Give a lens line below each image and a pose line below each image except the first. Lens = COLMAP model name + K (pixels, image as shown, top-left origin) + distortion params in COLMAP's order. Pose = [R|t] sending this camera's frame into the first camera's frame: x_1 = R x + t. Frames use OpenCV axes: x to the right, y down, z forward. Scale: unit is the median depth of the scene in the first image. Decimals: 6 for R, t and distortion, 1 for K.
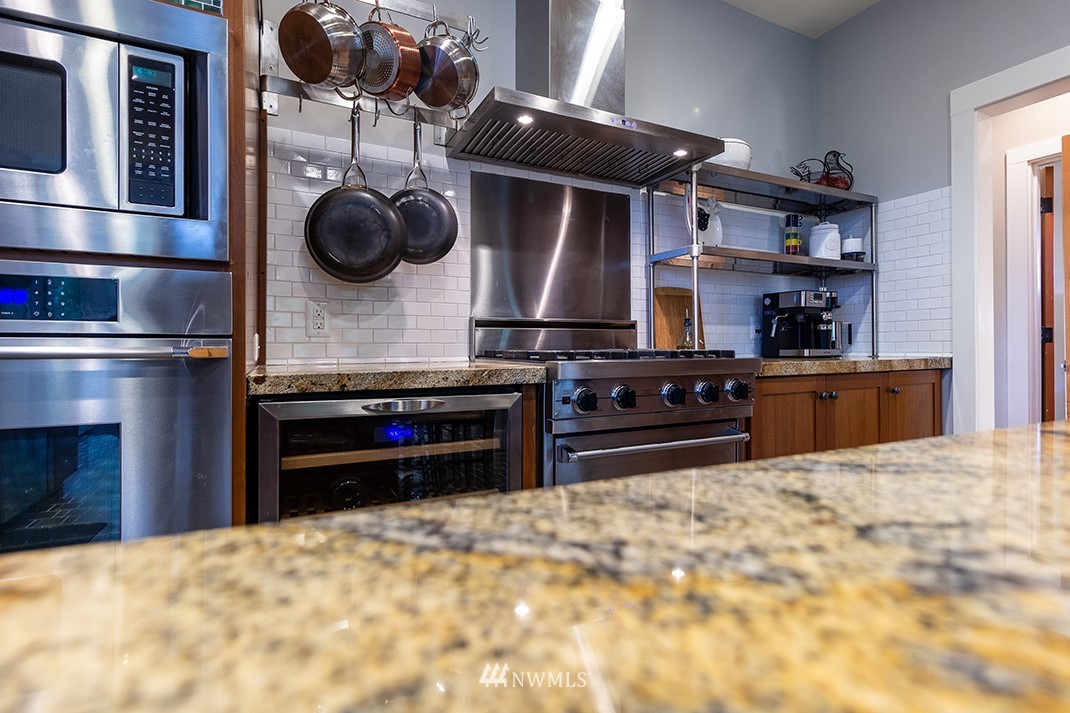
lens RADIAL K [[486.9, 0, 548.9], [0, 486.9, 353.6], [0, 0, 1]] dist [-0.002853, 0.000868]
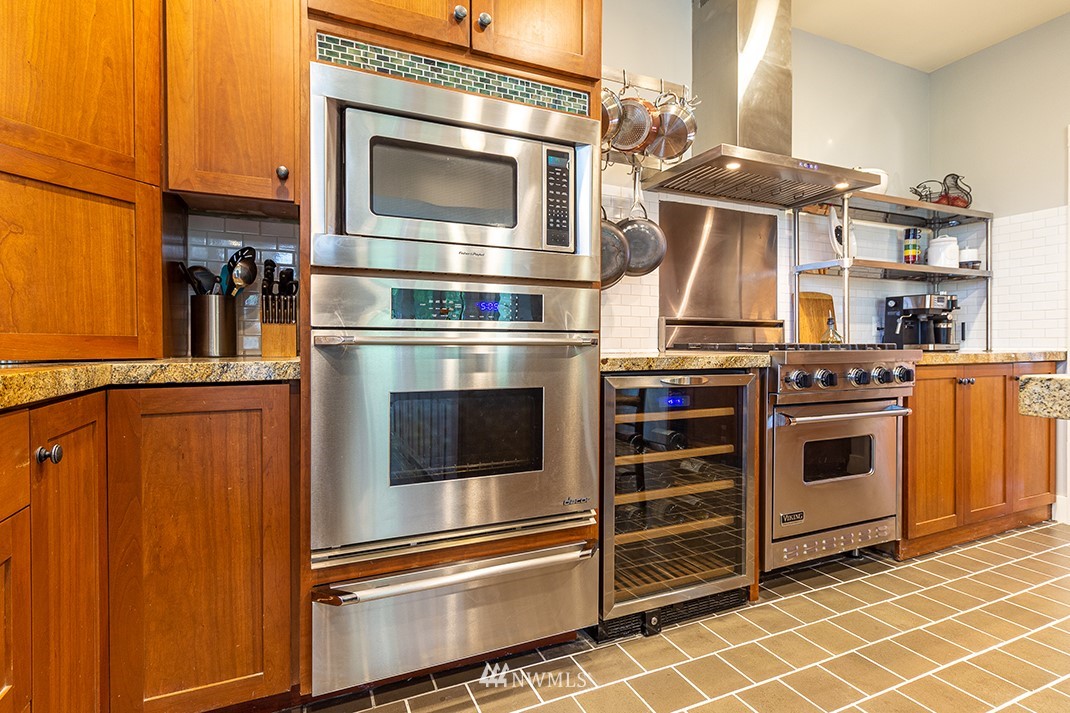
lens RADIAL K [[486.9, 0, 515.7], [0, 486.9, 355.1], [0, 0, 1]] dist [-0.002853, 0.000868]
pose [[0.997265, 0.006445, -0.073629, -0.398447], [-0.005640, 0.999922, 0.011132, 0.010812], [0.073695, -0.010686, 0.997224, -0.261398]]
